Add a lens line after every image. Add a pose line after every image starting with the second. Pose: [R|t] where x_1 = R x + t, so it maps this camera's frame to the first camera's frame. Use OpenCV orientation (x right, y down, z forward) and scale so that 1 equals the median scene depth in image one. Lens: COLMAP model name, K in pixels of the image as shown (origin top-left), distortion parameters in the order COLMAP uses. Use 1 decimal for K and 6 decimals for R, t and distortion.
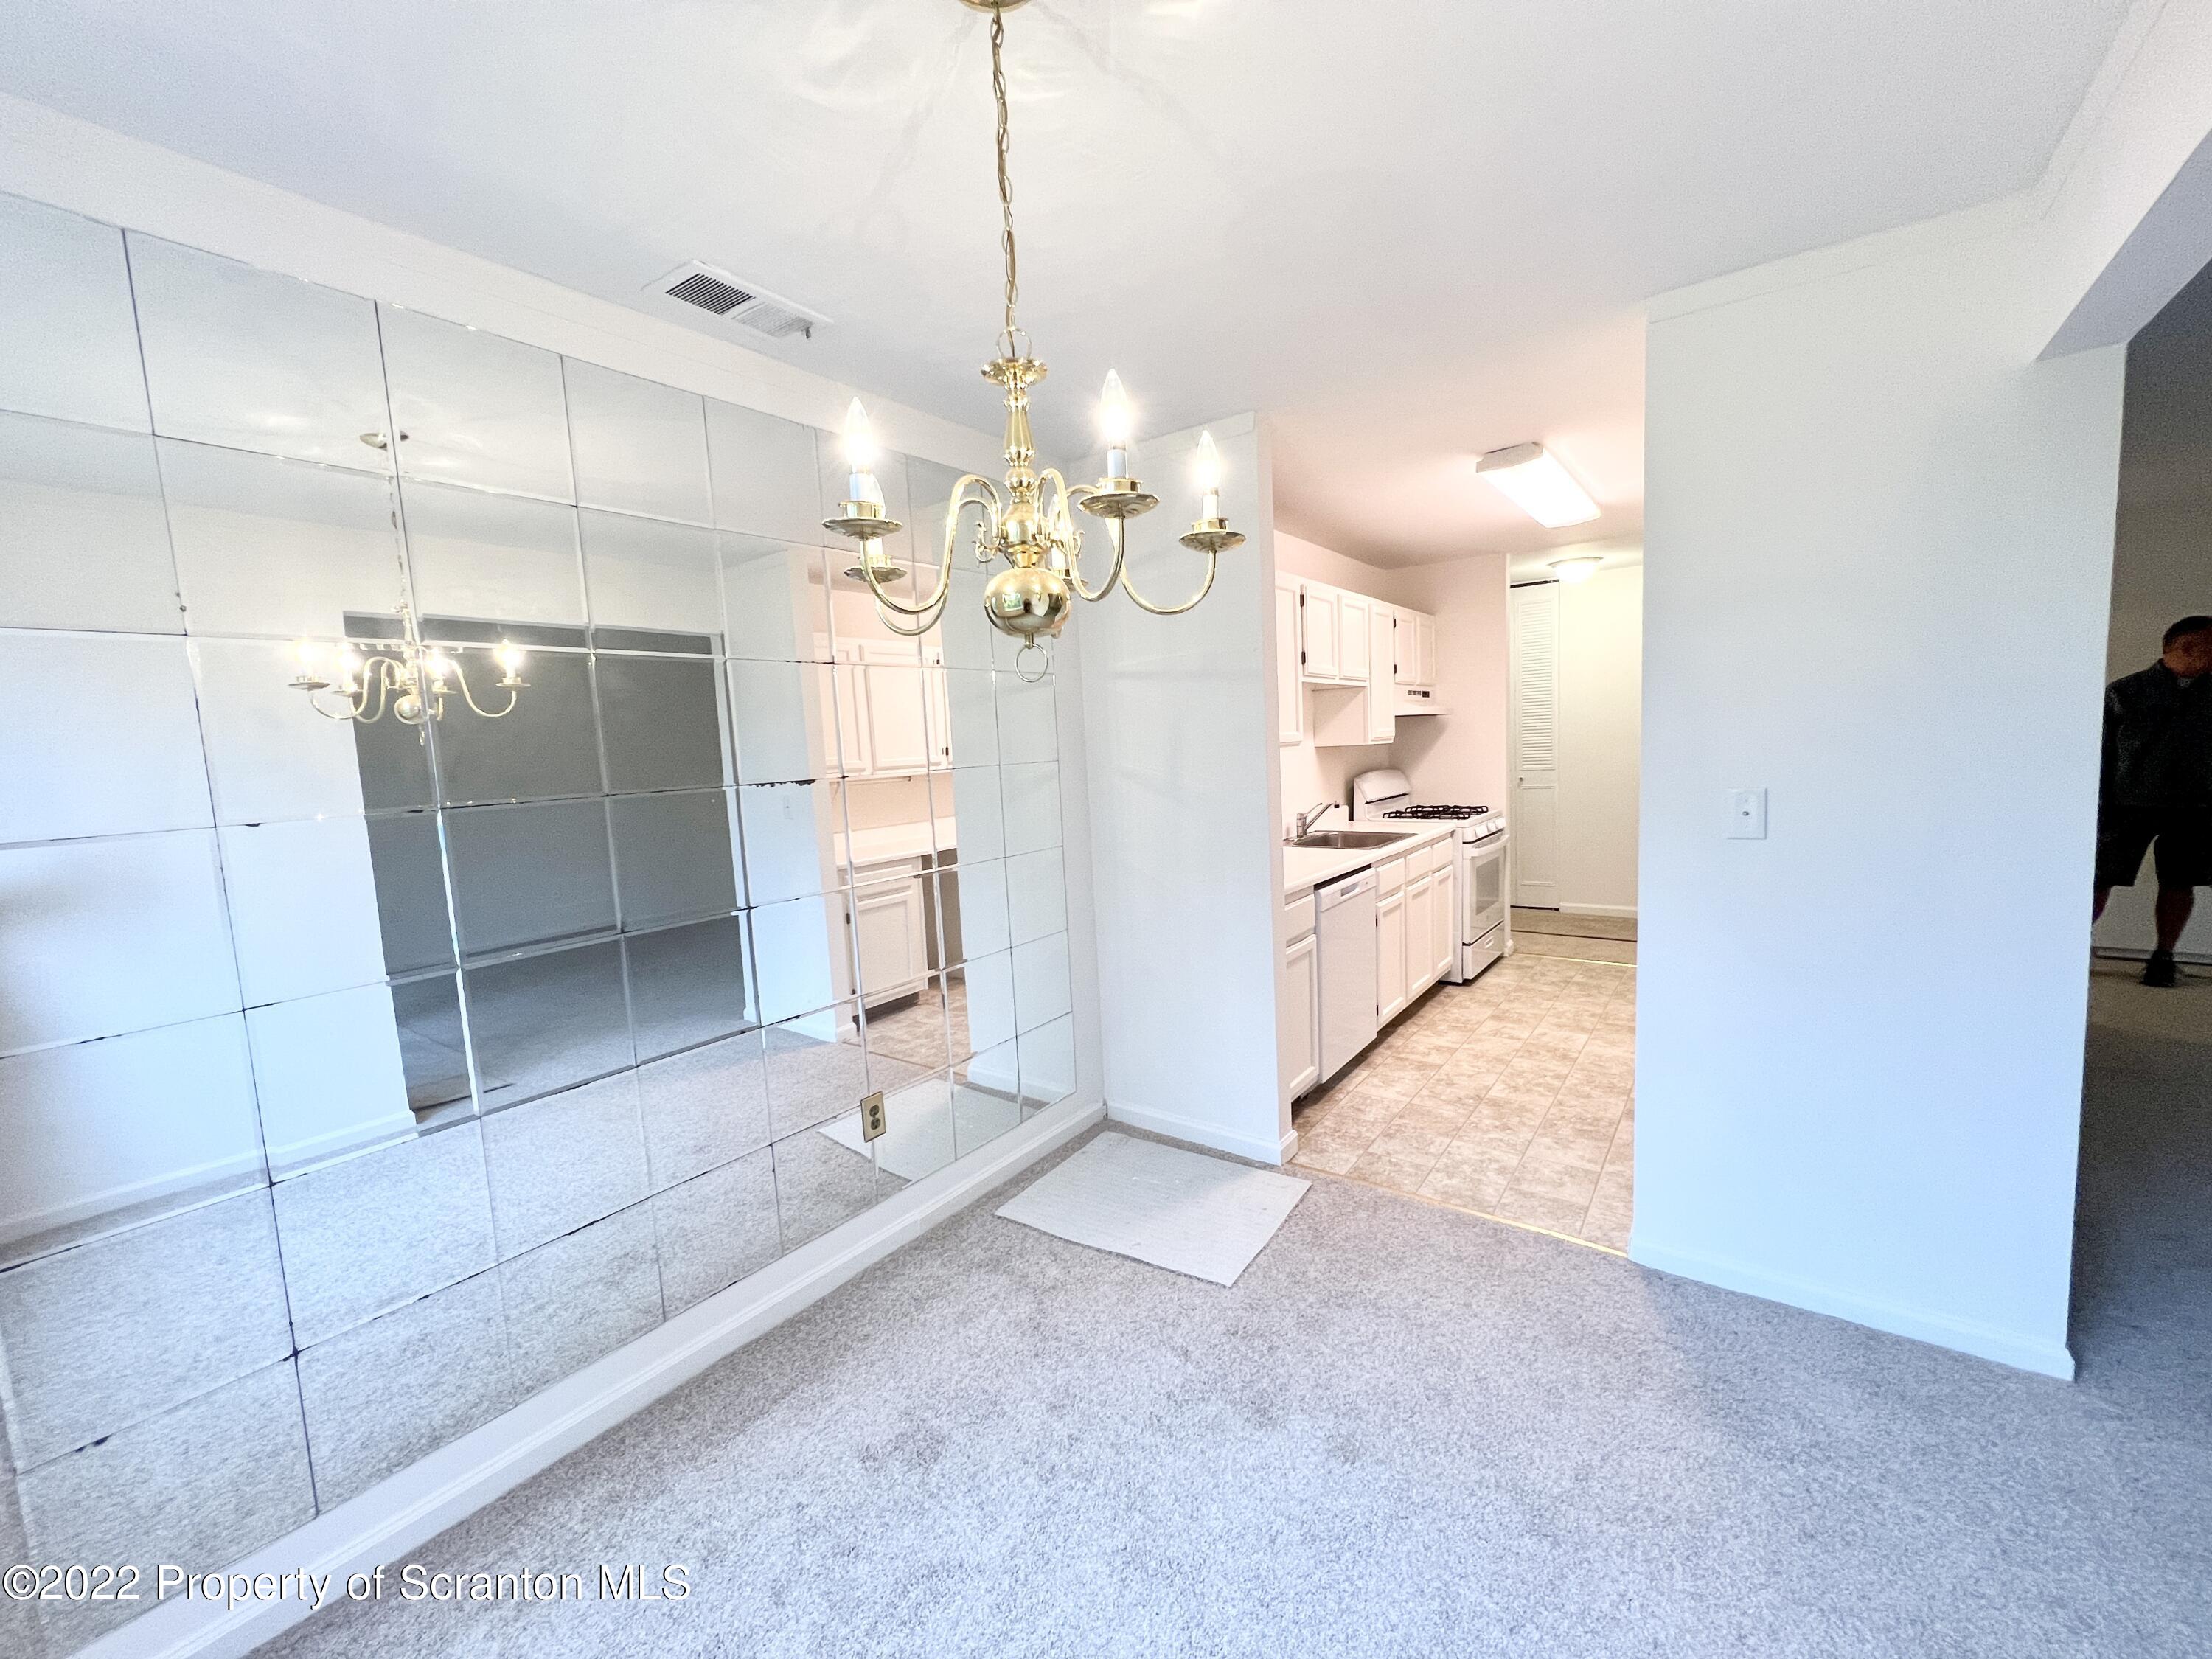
lens RADIAL K [[883.6, 0, 1109.4], [0, 883.6, 829.4], [0, 0, 1]] dist [-0.001604, 0.000570]
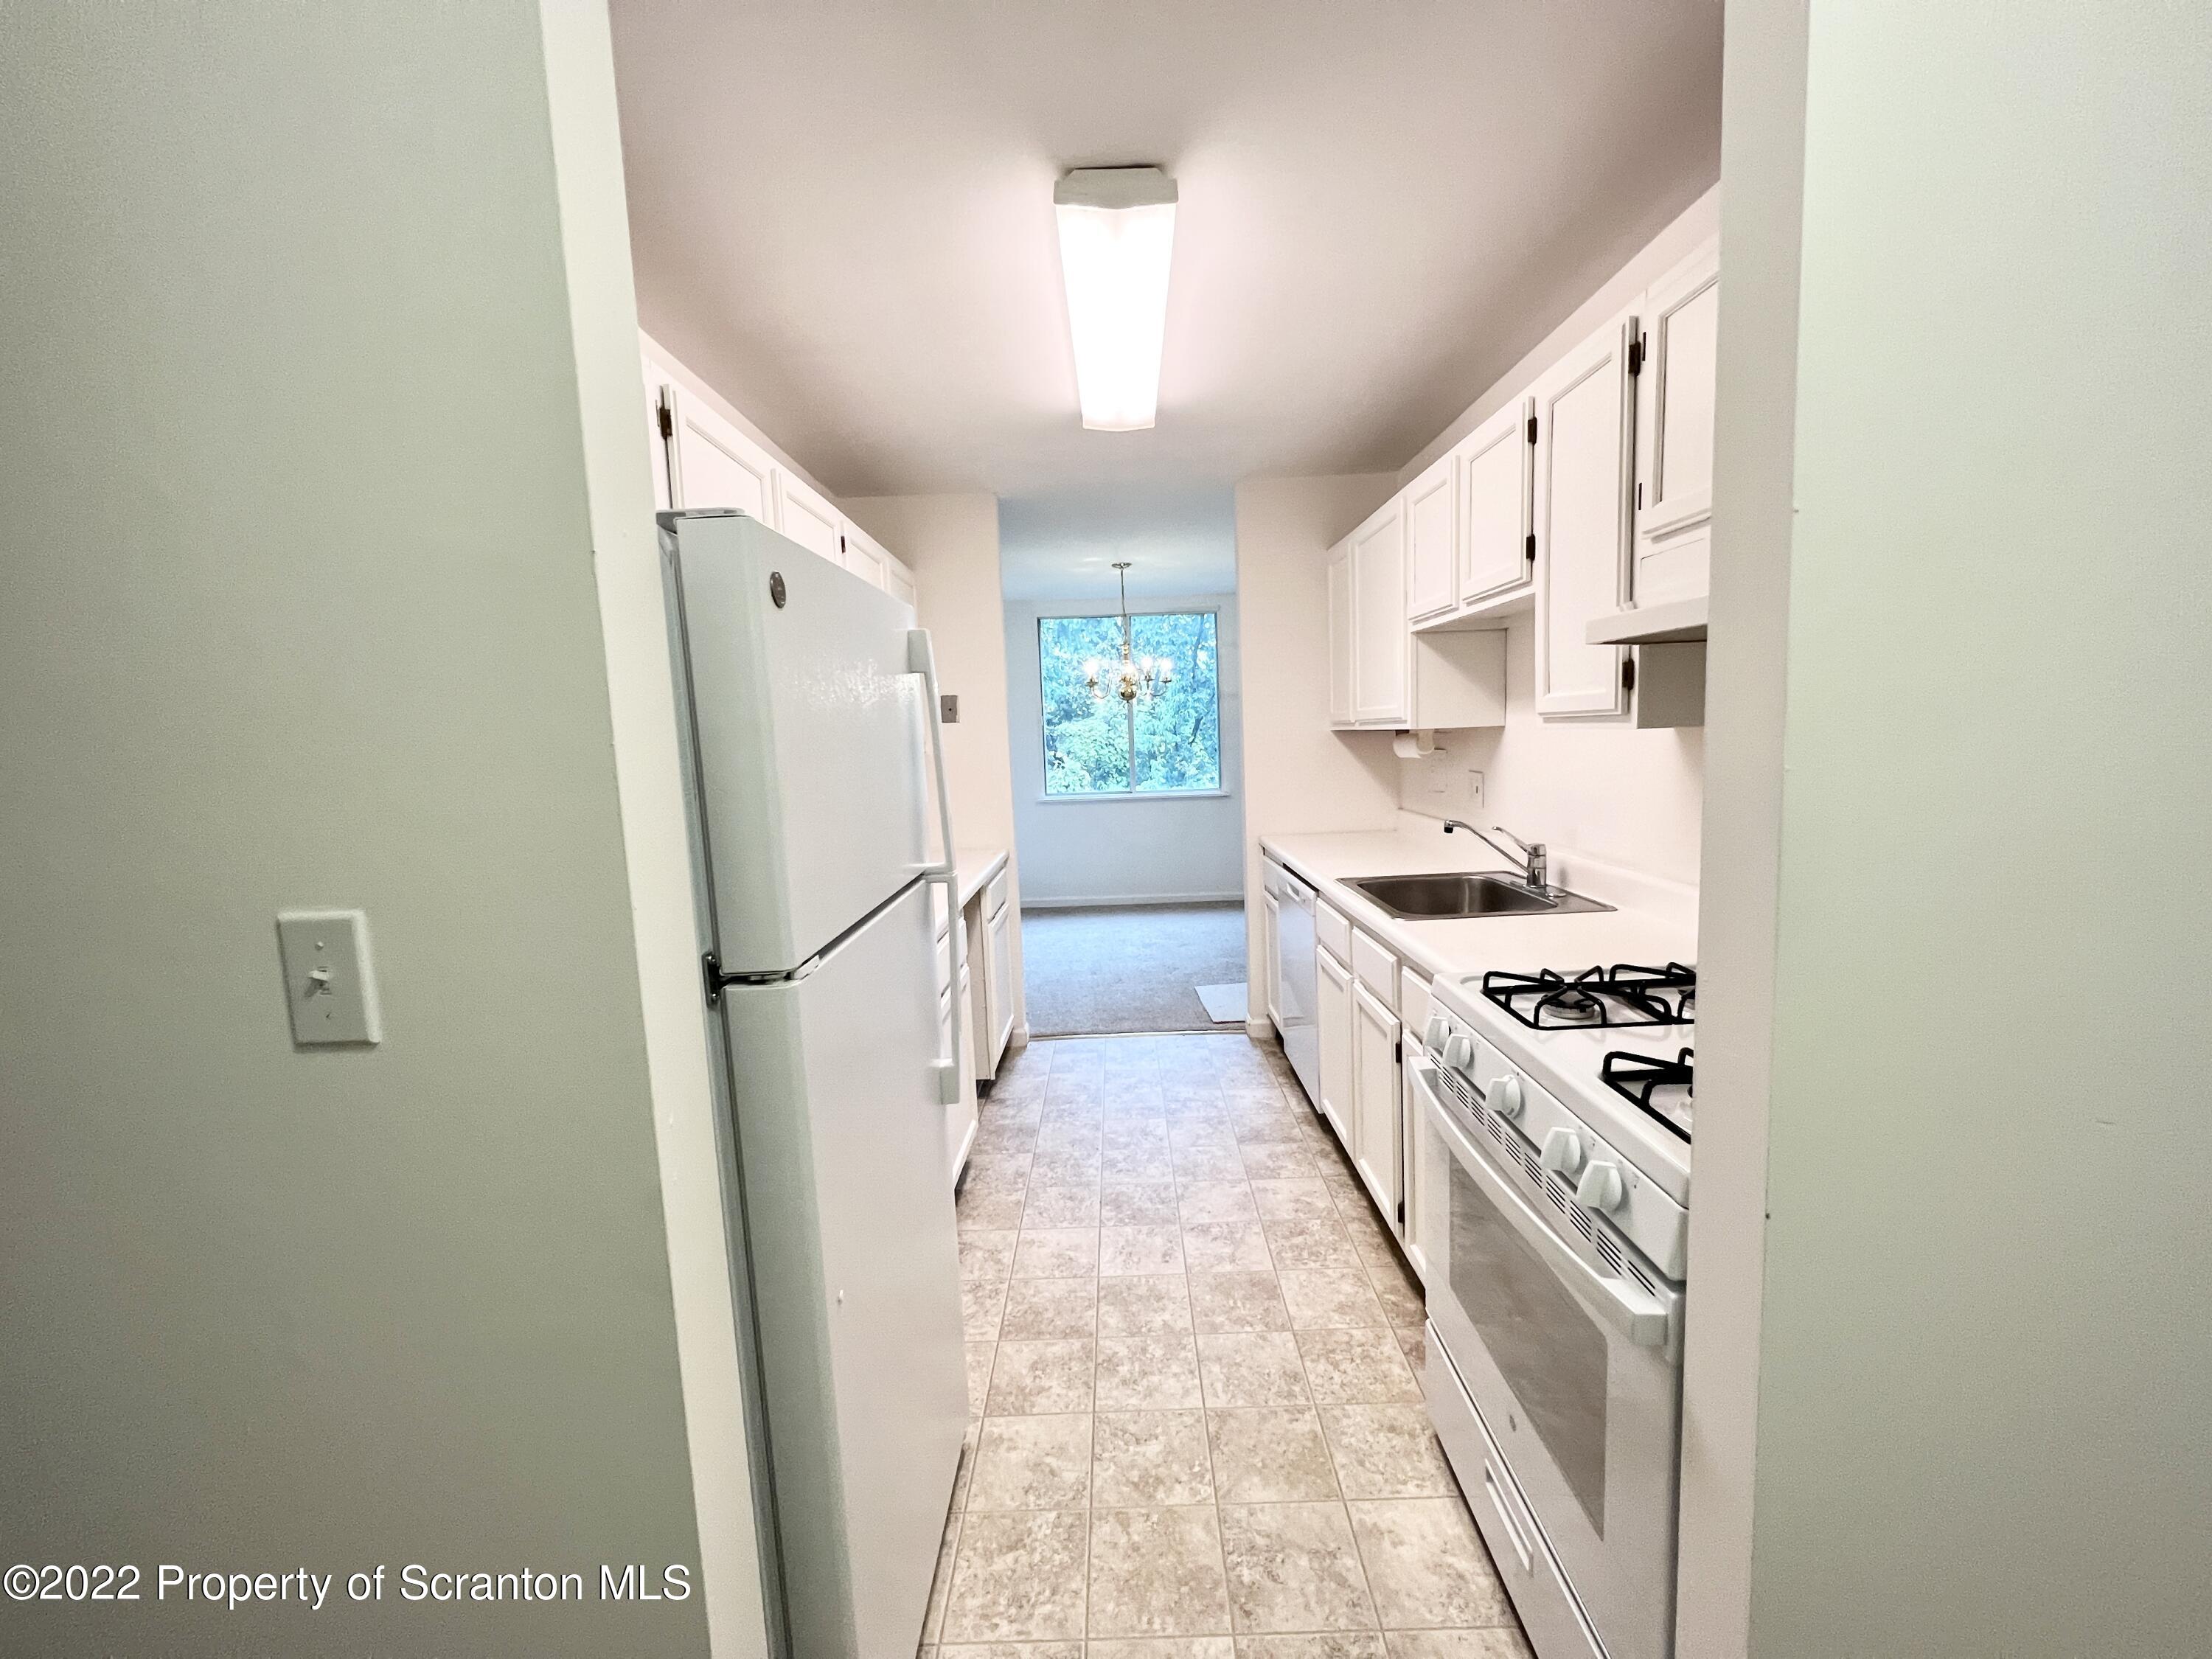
lens RADIAL K [[883.6, 0, 1109.3], [0, 883.6, 835.2], [0, 0, 1]] dist [-0.001604, 0.000570]
pose [[-0.802190, 0.152617, -0.577234, 1.328709], [0.023679, 0.974151, 0.224653, -0.273062], [0.596599, 0.166546, -0.785068, 2.263228]]
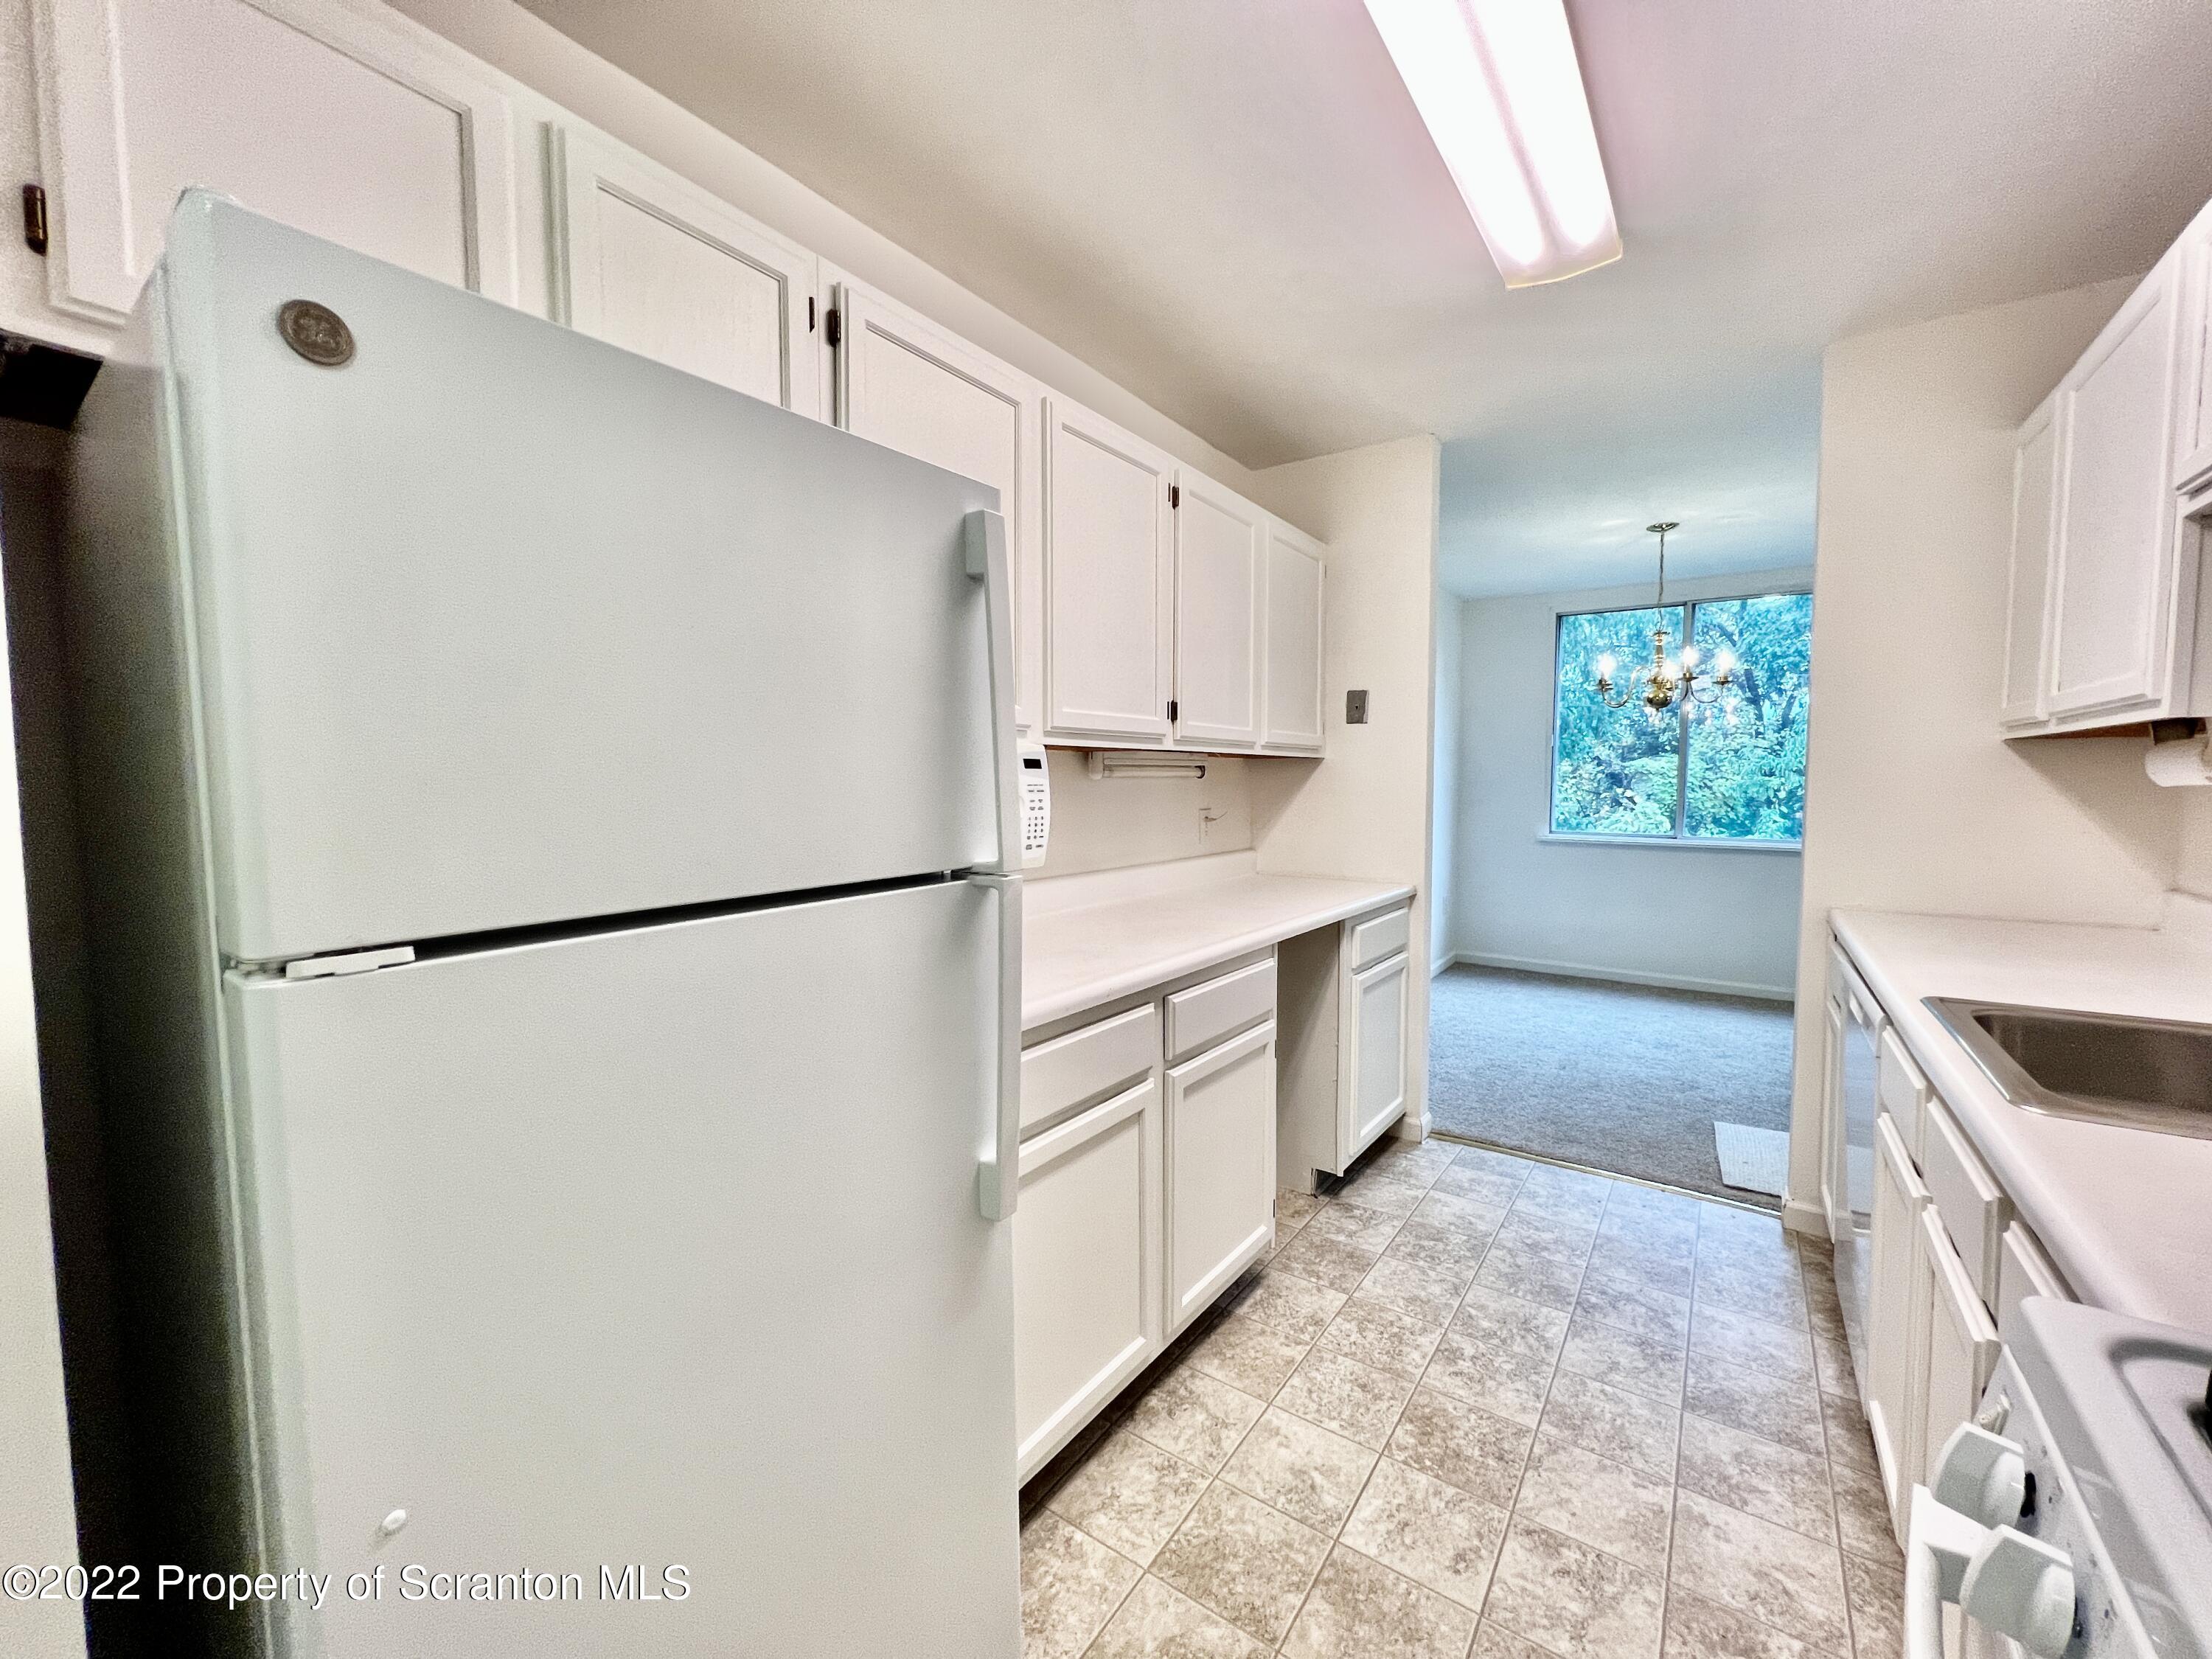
lens RADIAL K [[883.6, 0, 1108.2], [0, 883.6, 833.0], [0, 0, 1]] dist [-0.001604, 0.000570]
pose [[-0.998384, 0.054182, -0.017128, 1.017146], [0.050709, 0.985528, 0.161752, -0.193065], [0.025644, 0.160622, -0.986683, 2.118386]]
